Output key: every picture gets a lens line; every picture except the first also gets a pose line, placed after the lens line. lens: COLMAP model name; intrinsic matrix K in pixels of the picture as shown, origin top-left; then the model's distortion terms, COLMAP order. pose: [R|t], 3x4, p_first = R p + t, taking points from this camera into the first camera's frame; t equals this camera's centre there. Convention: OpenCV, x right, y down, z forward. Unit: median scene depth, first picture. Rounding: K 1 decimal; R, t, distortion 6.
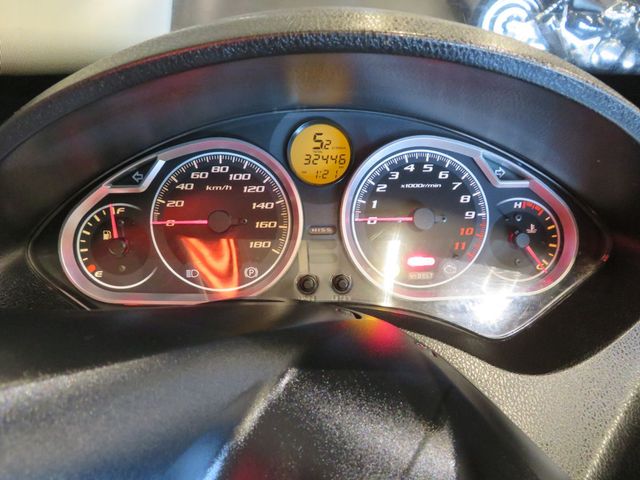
lens RADIAL K [[462.0, 0, 320.0], [0, 462.0, 240.0], [0, 0, 1]] dist [-0.000596, 0.003011]
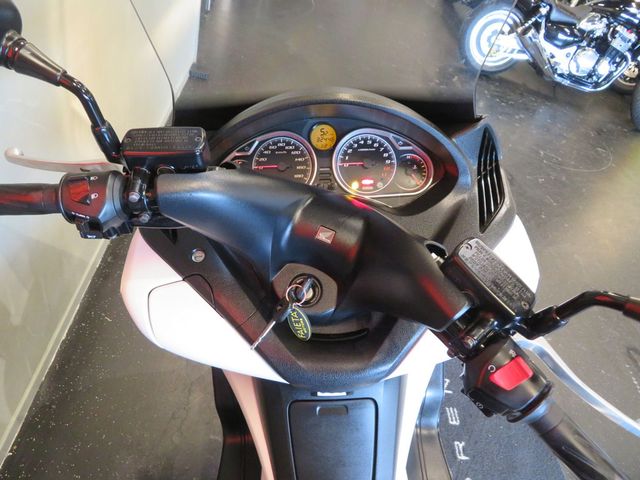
lens RADIAL K [[462.0, 0, 320.0], [0, 462.0, 240.0], [0, 0, 1]] dist [-0.000596, 0.003011]
pose [[0.999638, -0.020487, -0.017463, 0.013336], [0.020201, 0.999662, -0.016377, 0.376050], [0.017792, 0.016018, 0.999713, -1.348419]]
